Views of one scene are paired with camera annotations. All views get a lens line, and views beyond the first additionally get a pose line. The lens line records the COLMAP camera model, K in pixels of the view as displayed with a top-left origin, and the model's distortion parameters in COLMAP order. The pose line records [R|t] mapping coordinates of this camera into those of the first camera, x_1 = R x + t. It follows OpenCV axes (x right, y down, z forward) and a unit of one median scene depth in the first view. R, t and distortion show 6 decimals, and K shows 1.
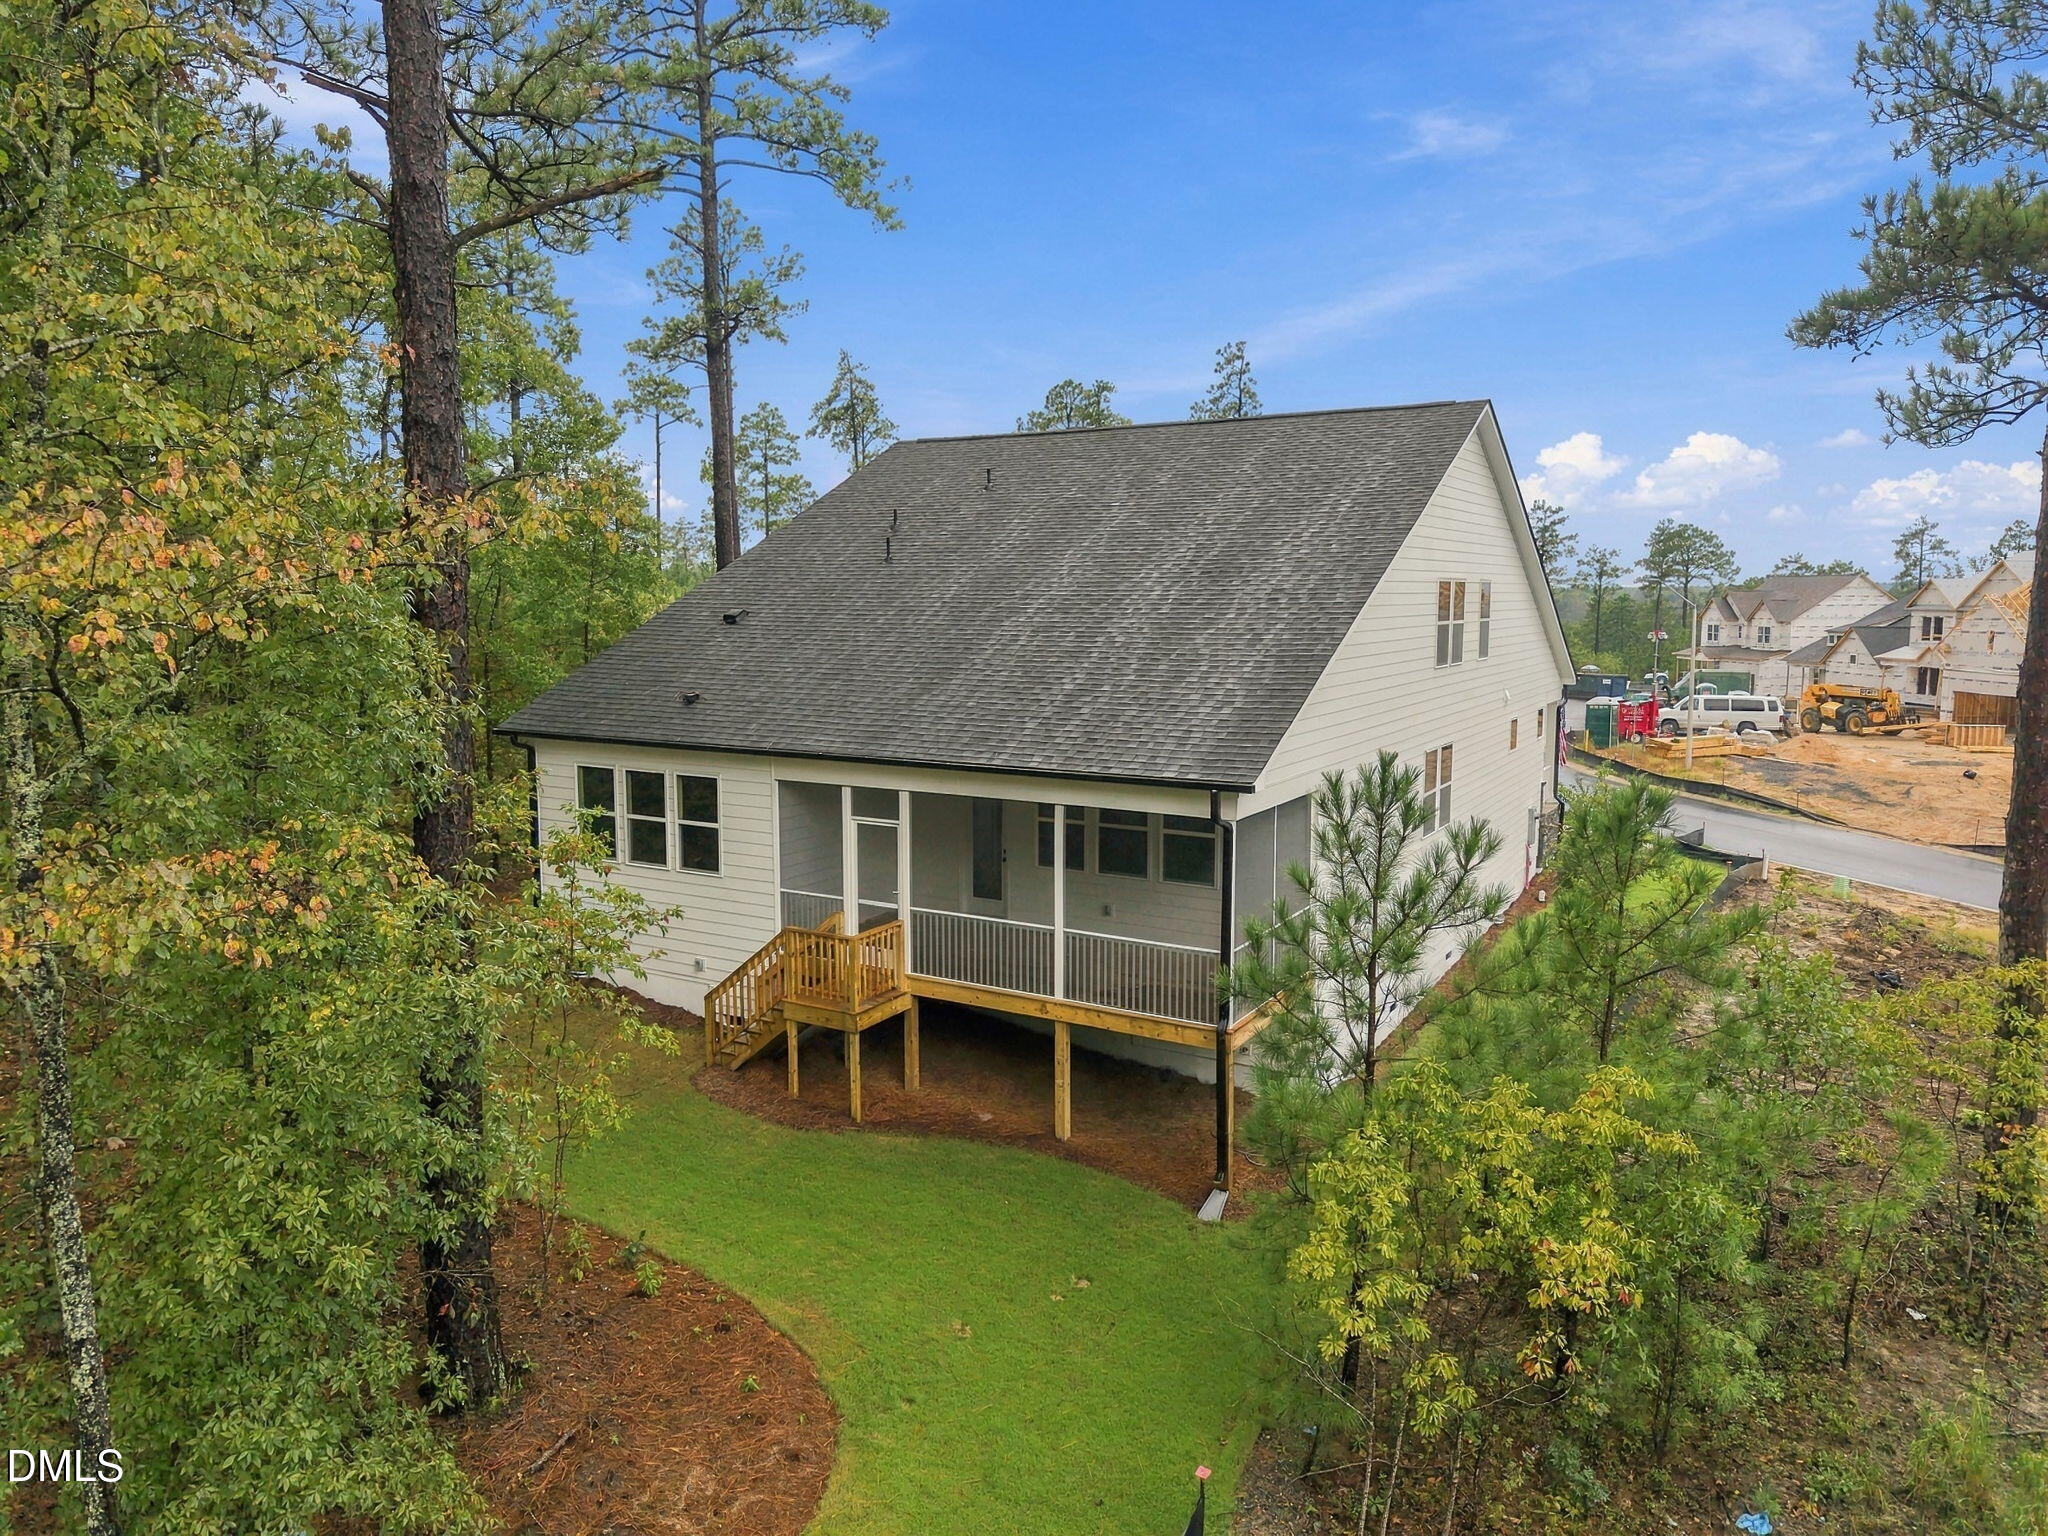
lens RADIAL K [[1427.5, 0, 1024.0], [0, 1427.5, 768.0], [0, 0, 1]] dist [0.058837, -0.000405]
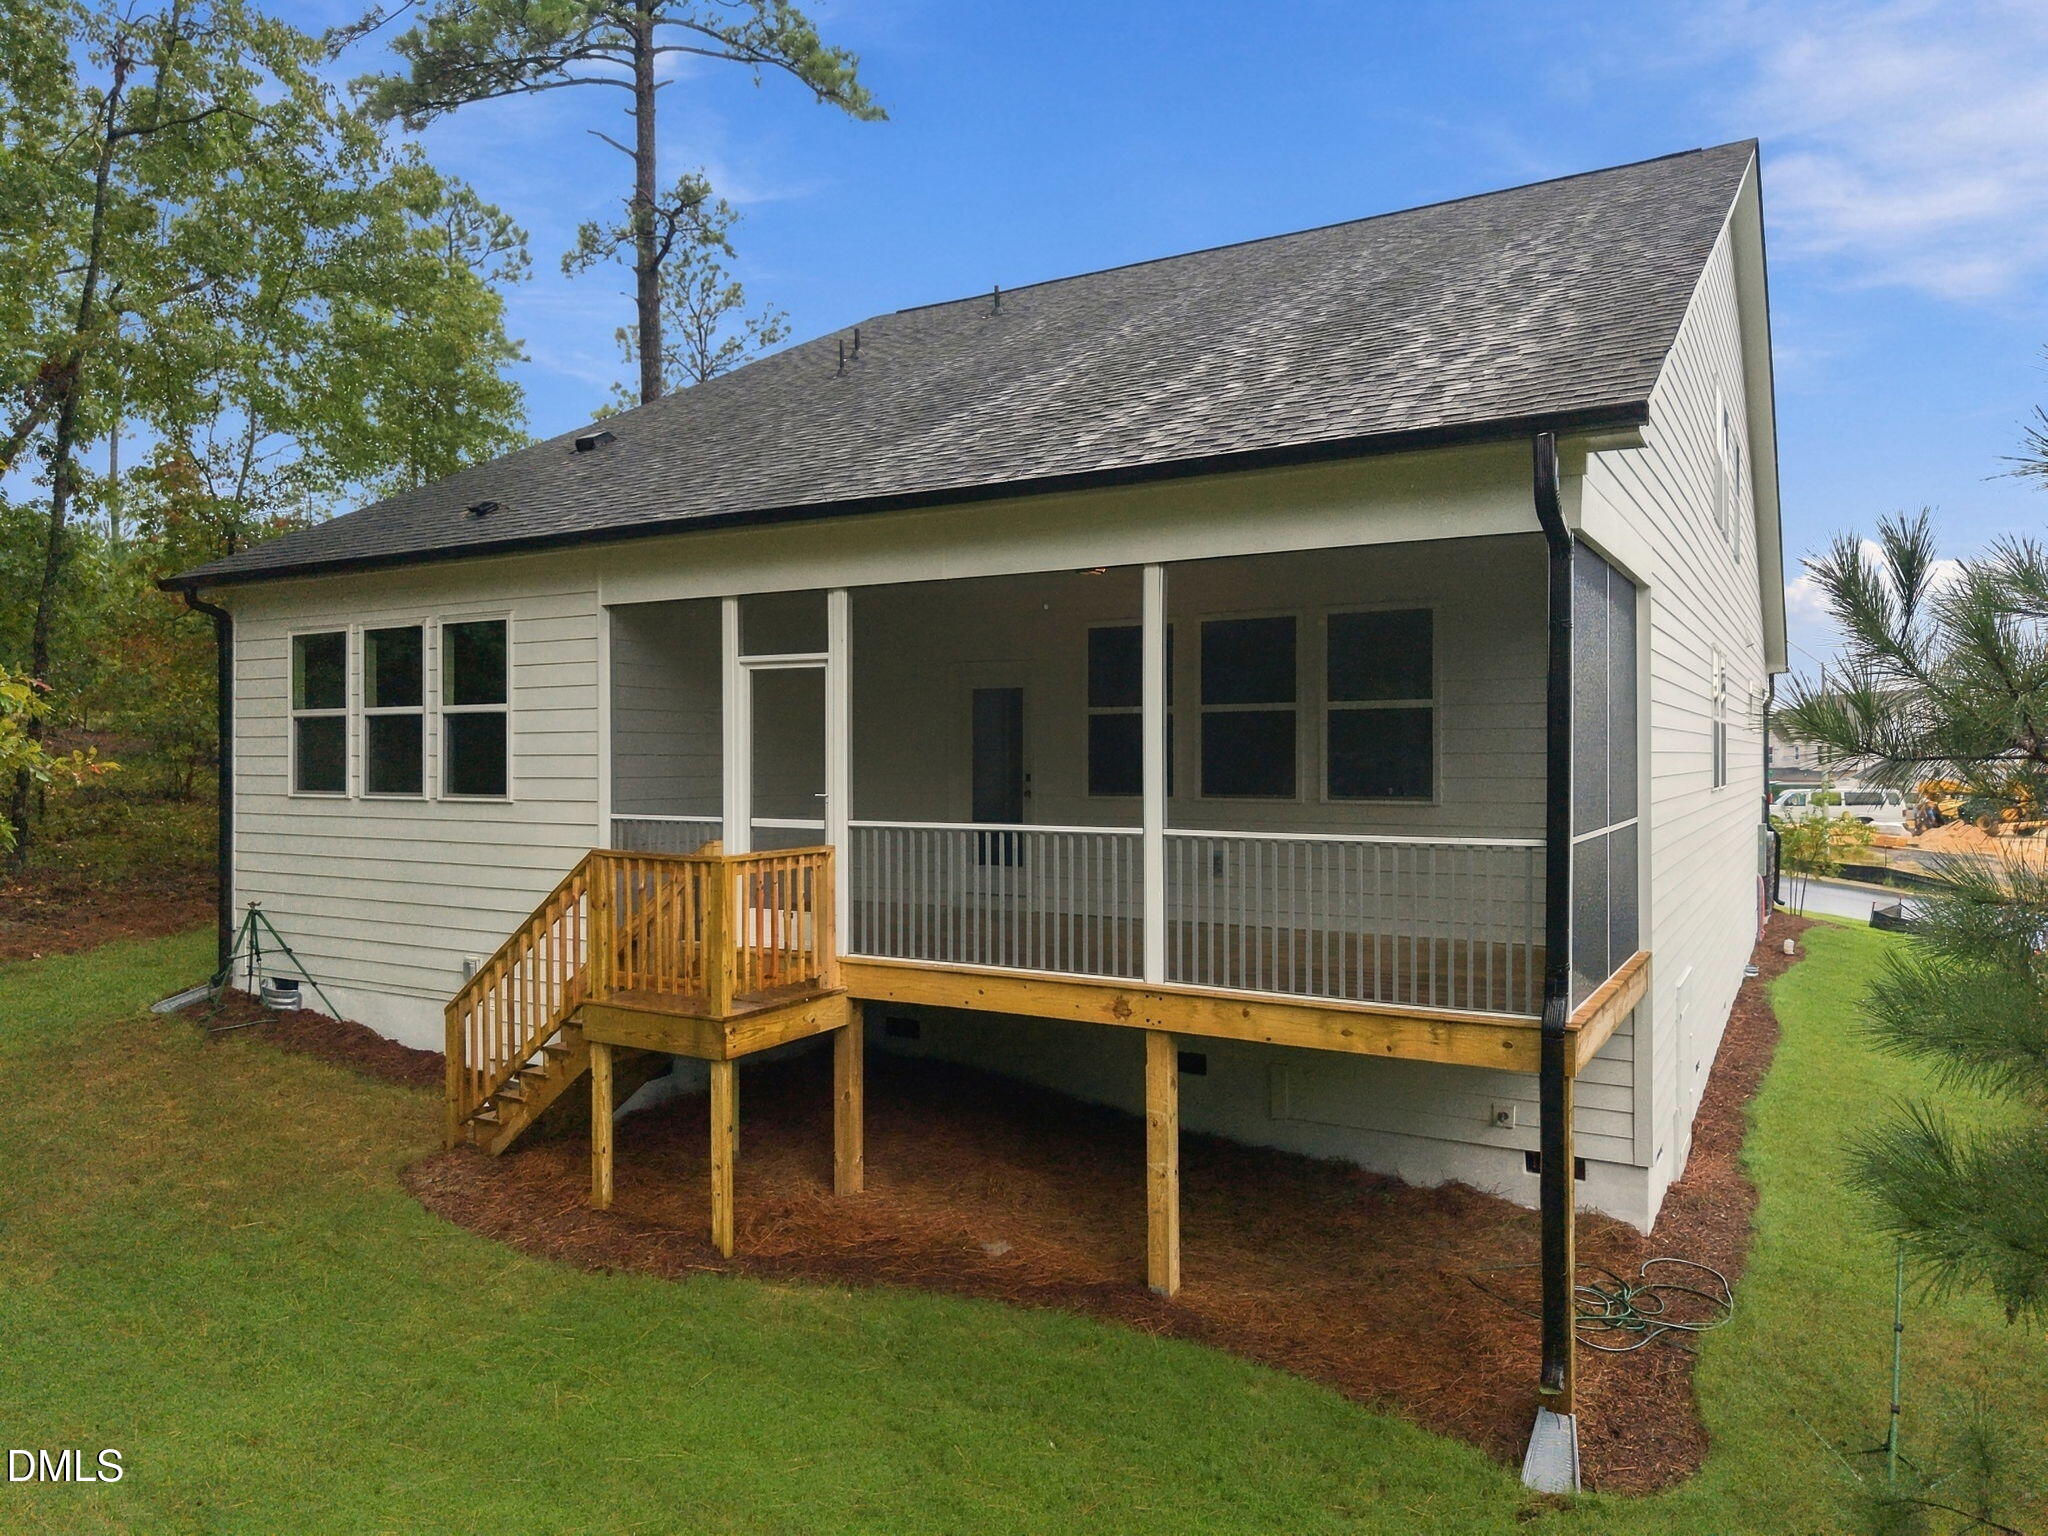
lens RADIAL K [[1436.1, 0, 1024.0], [0, 1436.1, 768.0], [0, 0, 1]] dist [0.002993, 0.000256]
pose [[0.999988, -0.002924, -0.003913, -0.015294], [0.002453, 0.993335, -0.115234, 0.136235], [0.004224, 0.115223, 0.993331, 0.492513]]
